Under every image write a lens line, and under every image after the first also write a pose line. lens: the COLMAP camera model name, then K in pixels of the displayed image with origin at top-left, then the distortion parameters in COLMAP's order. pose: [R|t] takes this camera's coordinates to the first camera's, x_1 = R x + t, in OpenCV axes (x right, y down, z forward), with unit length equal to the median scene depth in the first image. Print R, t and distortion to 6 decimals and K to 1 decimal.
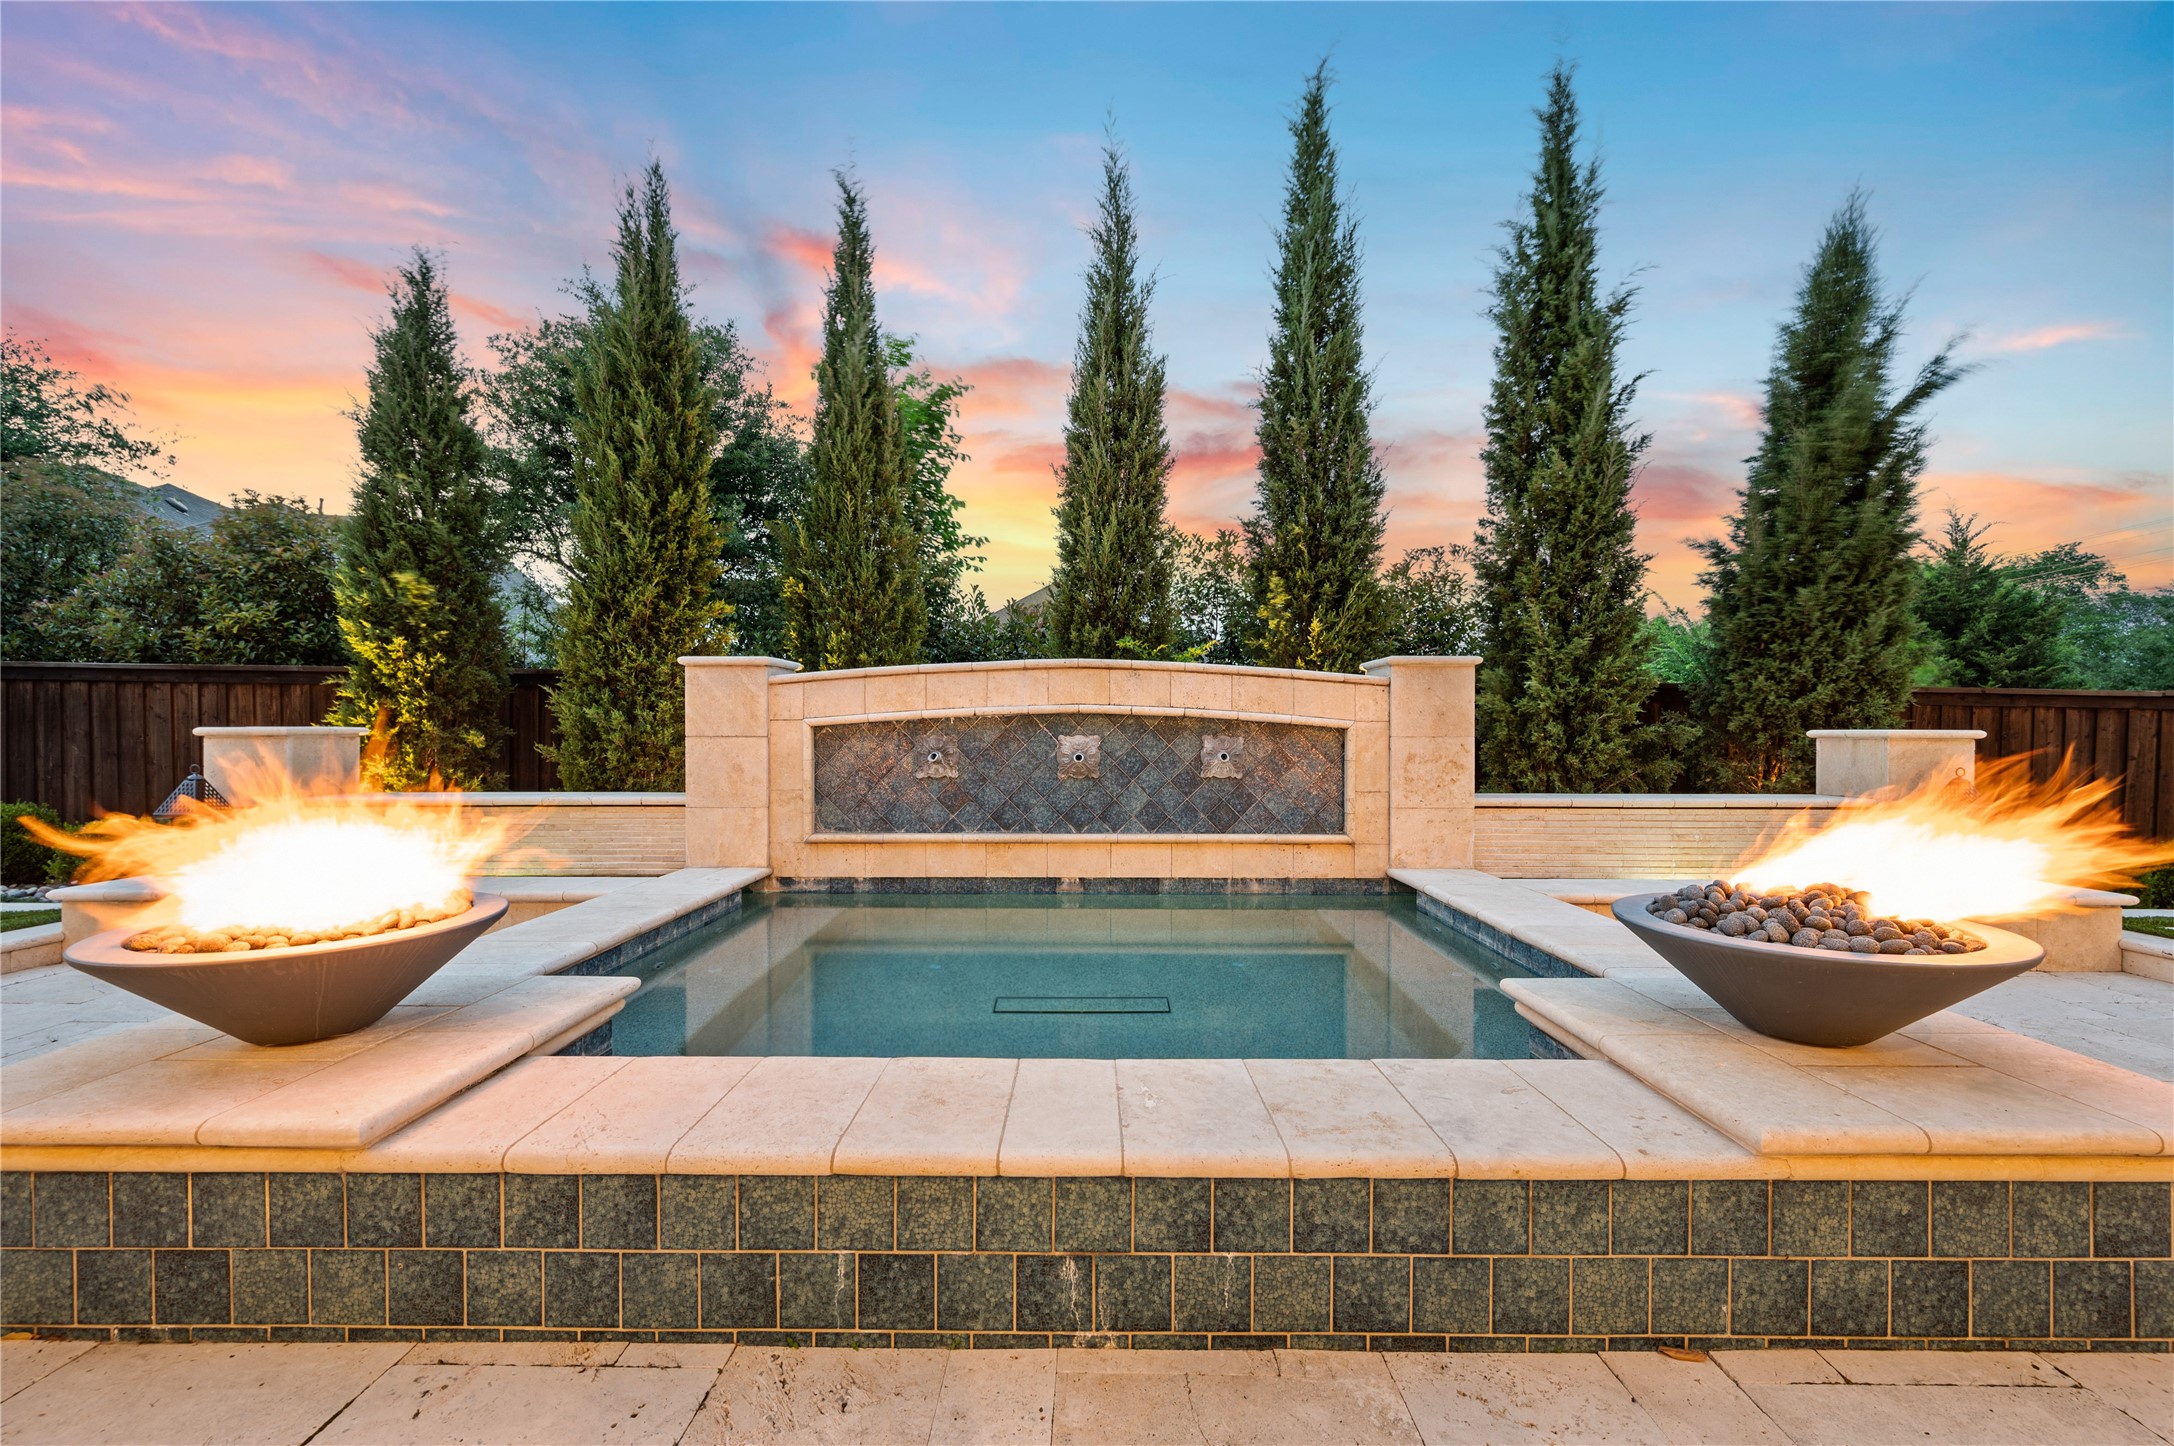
lens RADIAL K [[855.8, 0, 1083.3], [0, 855.8, 735.2], [0, 0, 1]] dist [0.002646, 0.000206]
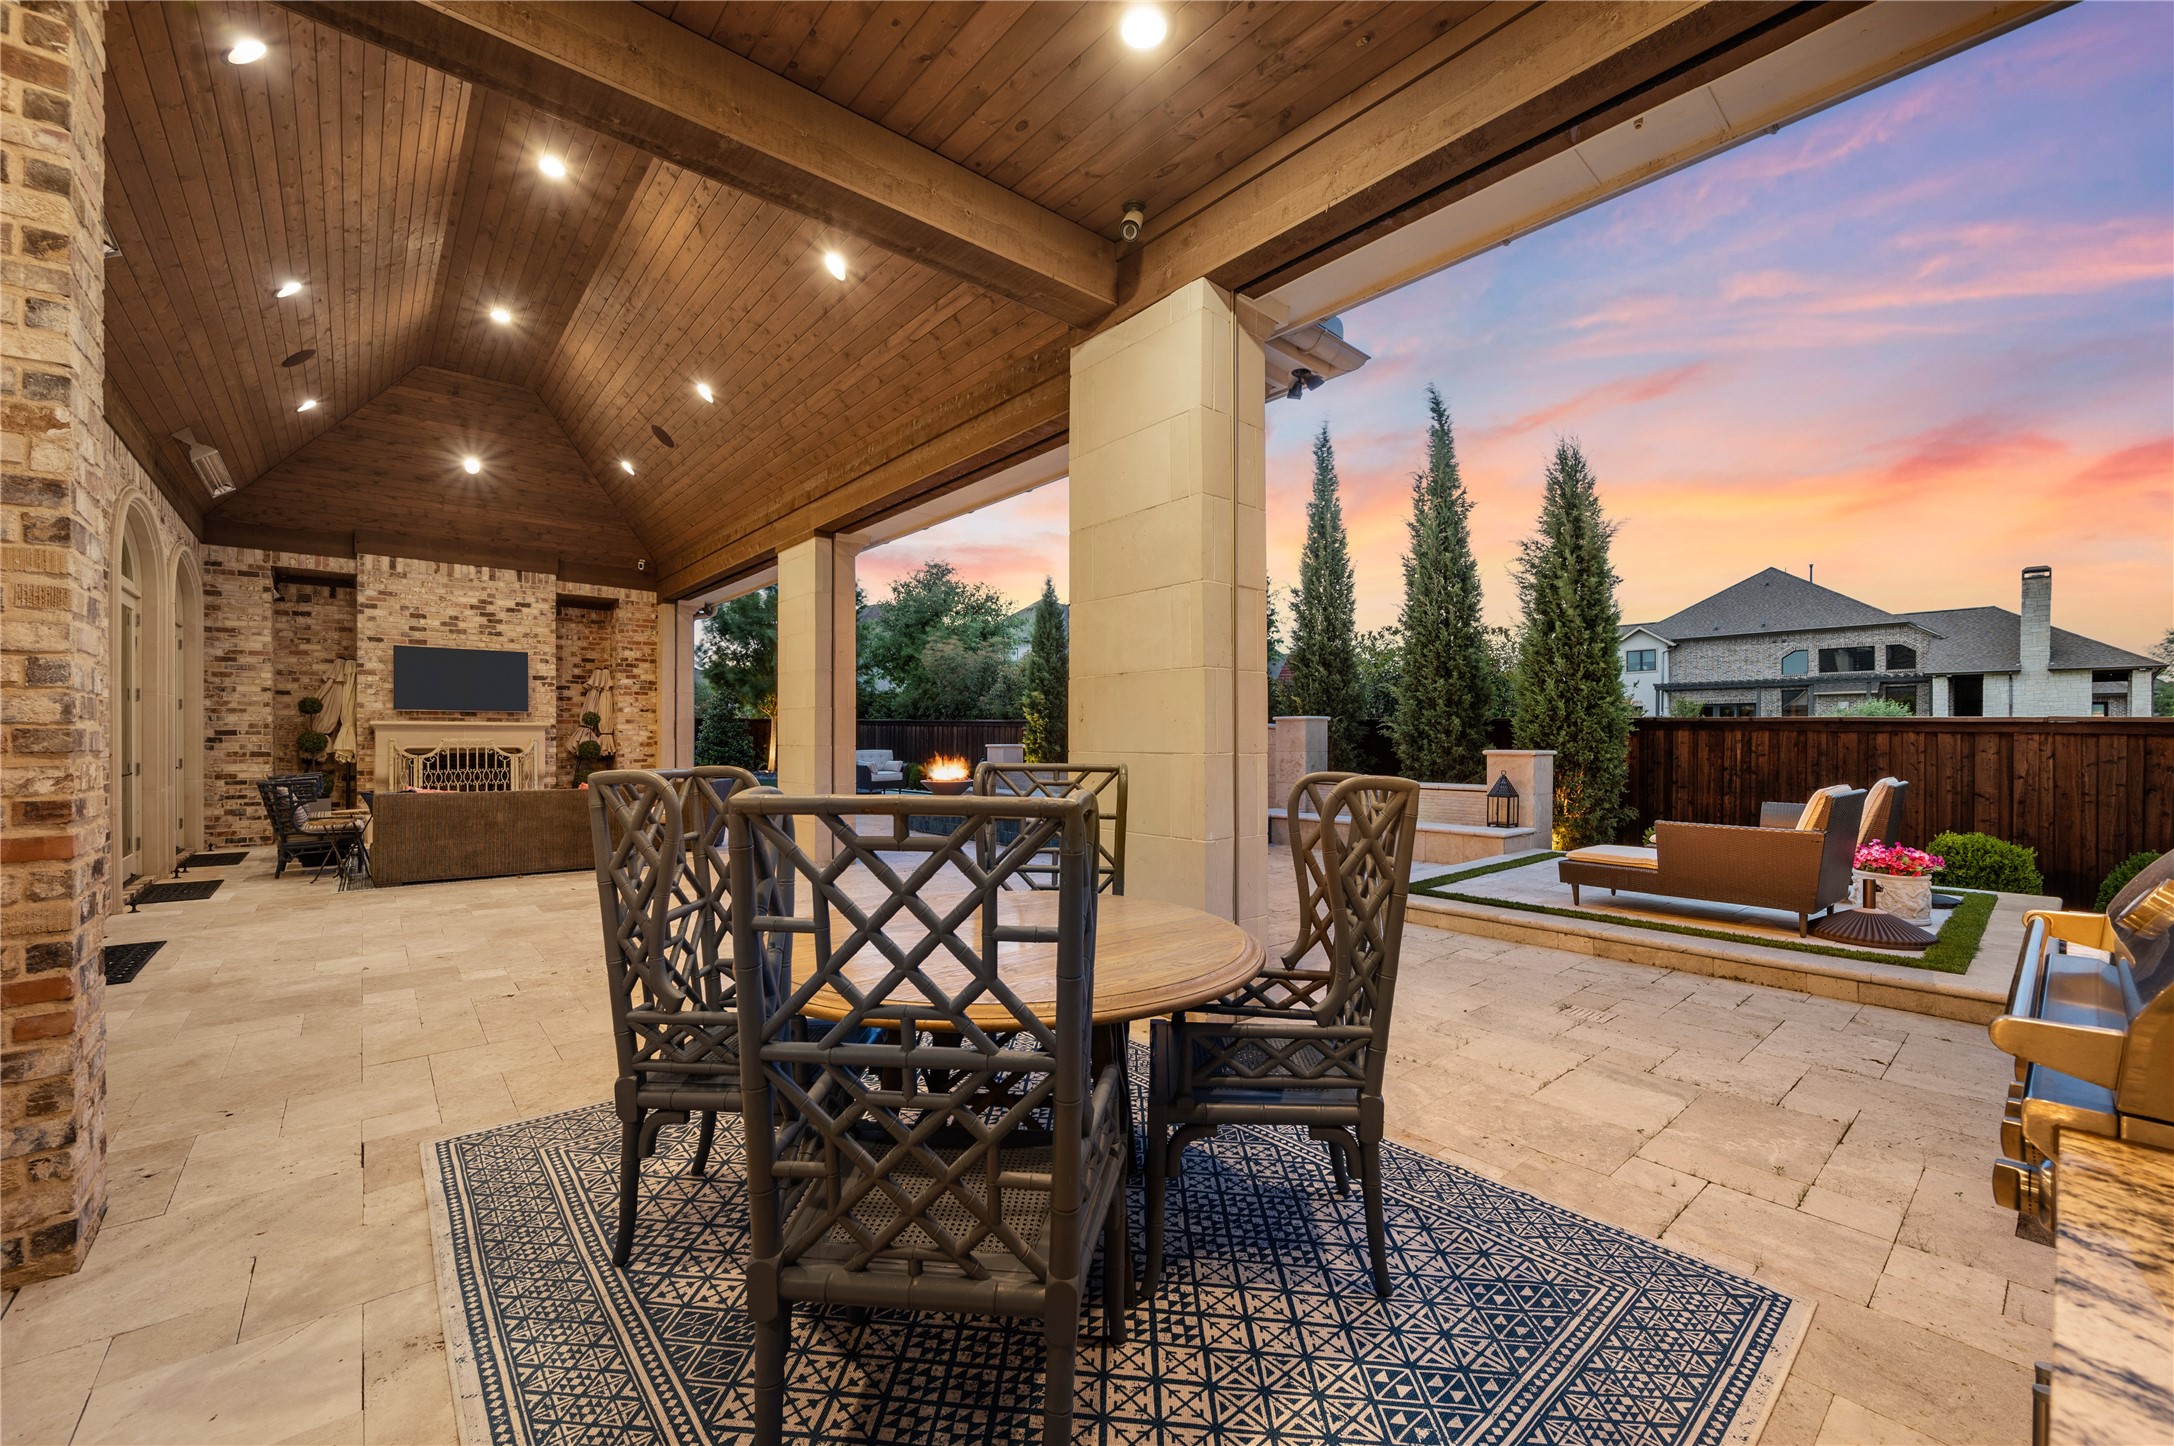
lens RADIAL K [[855.8, 0, 1092.0], [0, 855.8, 736.6], [0, 0, 1]] dist [0.002646, 0.000206]
pose [[0.670256, -0.002186, -0.742126, 1.547219], [-0.004312, 0.999967, -0.006840, -0.015993], [0.742117, 0.007784, 0.670225, -0.850555]]
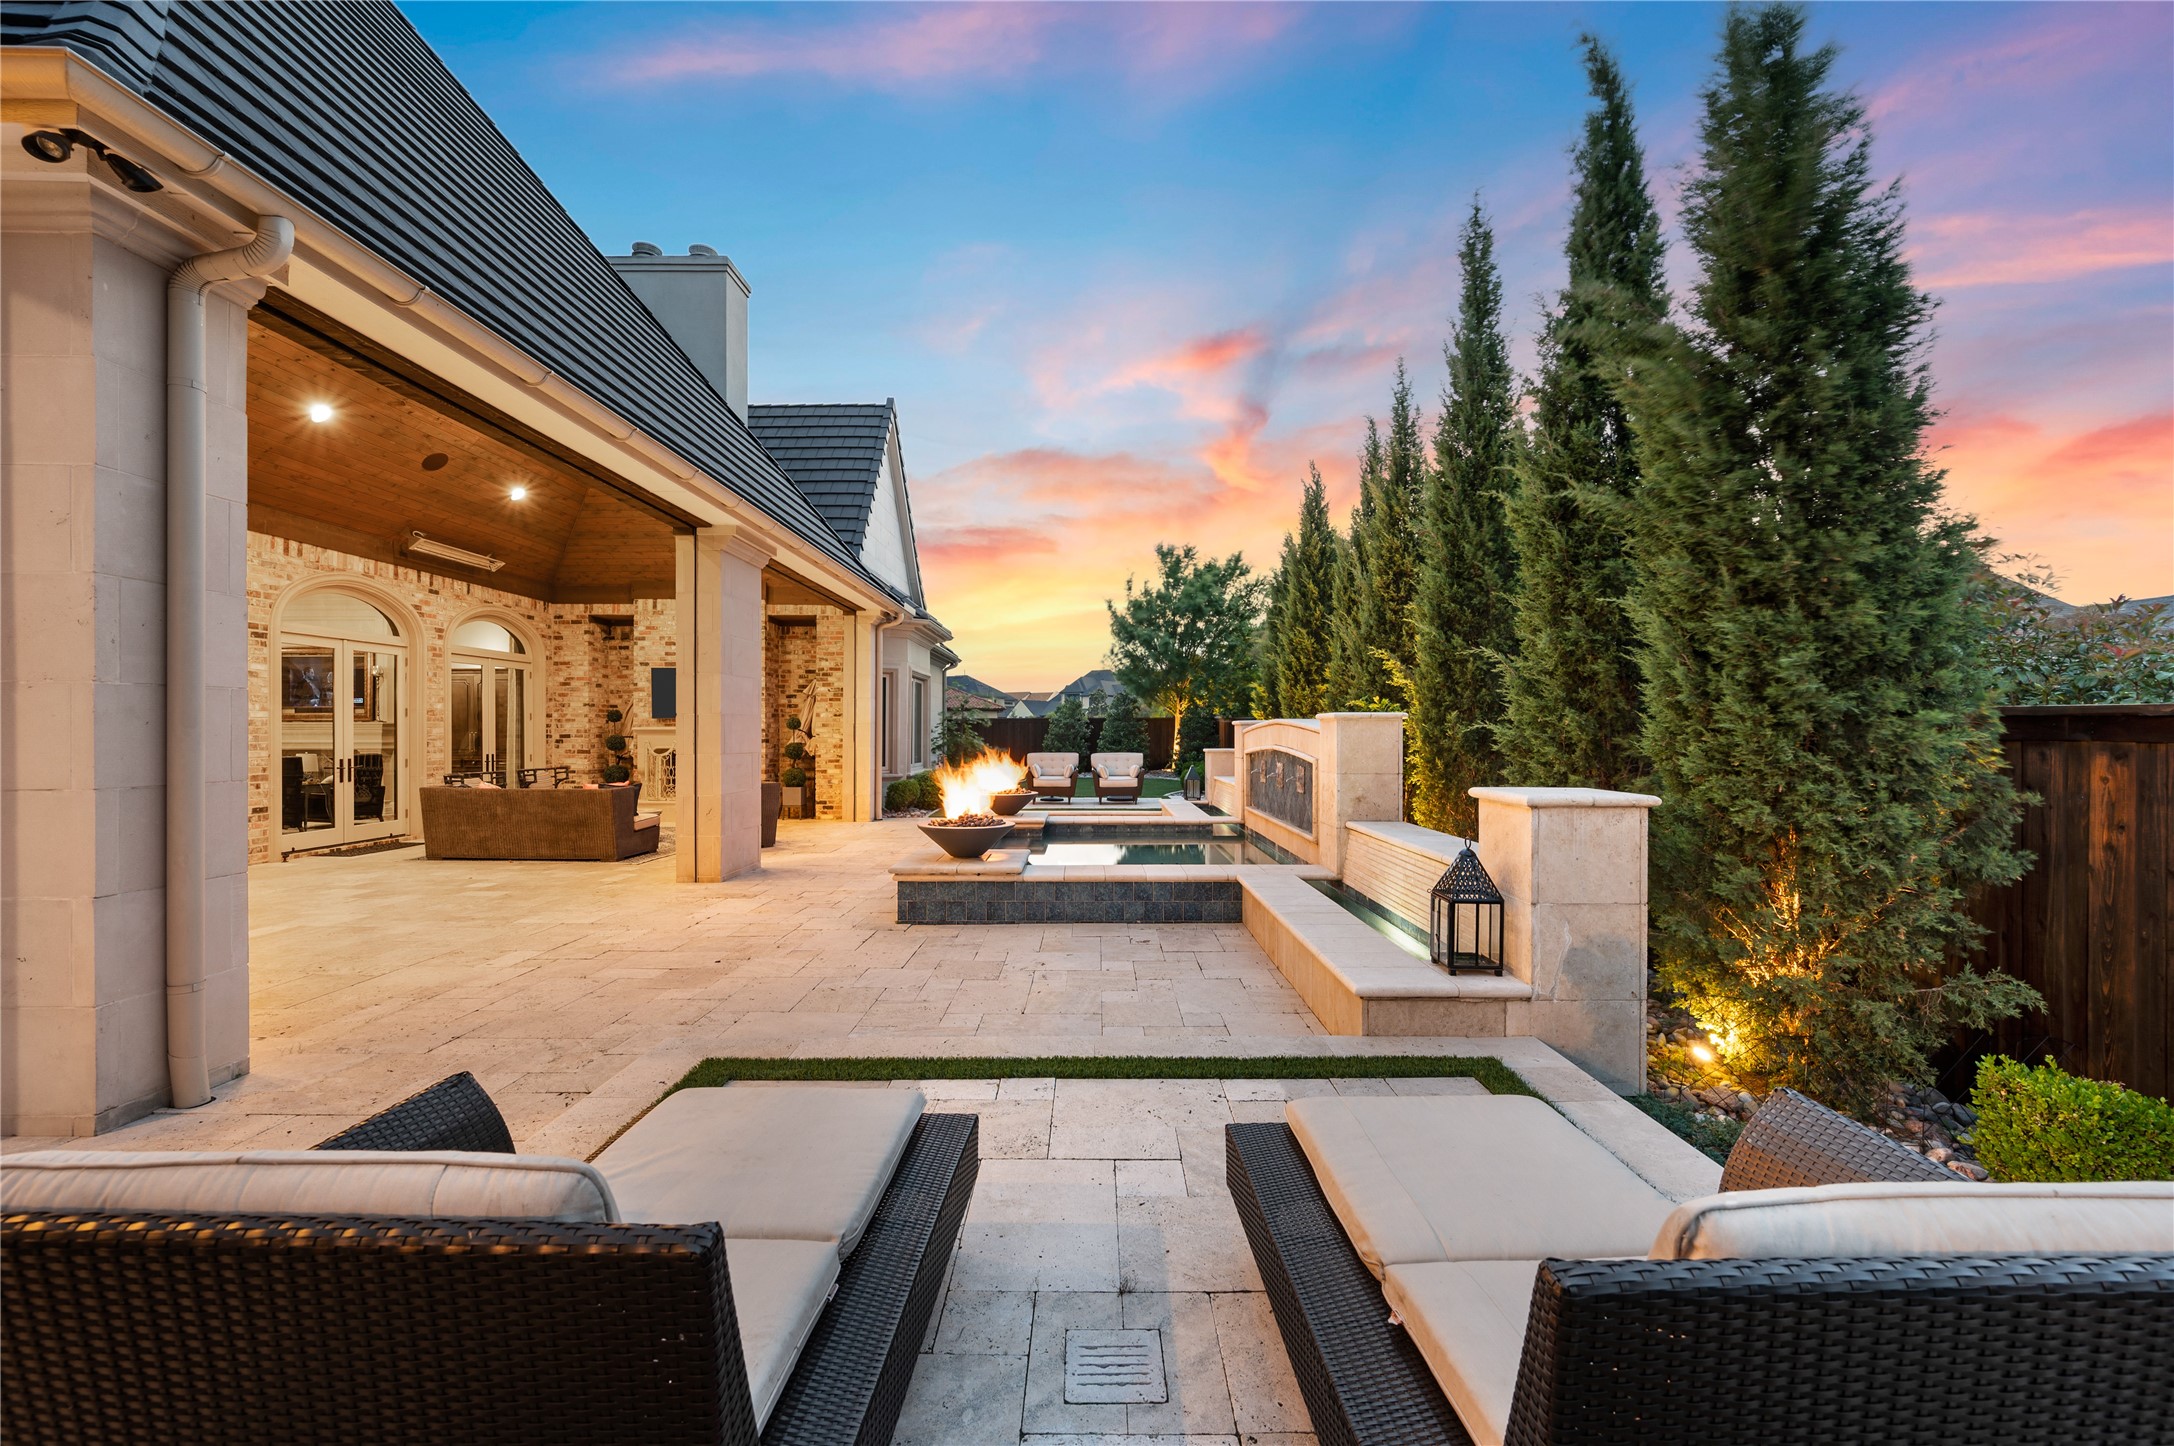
lens RADIAL K [[855.8, 0, 1088.6], [0, 855.8, 730.1], [0, 0, 1]] dist [0.002646, 0.000206]
pose [[0.023161, -0.003873, -0.999724, 1.560881], [-0.008381, 0.999957, -0.004068, -0.049559], [0.999697, 0.008473, 0.023127, 0.508426]]
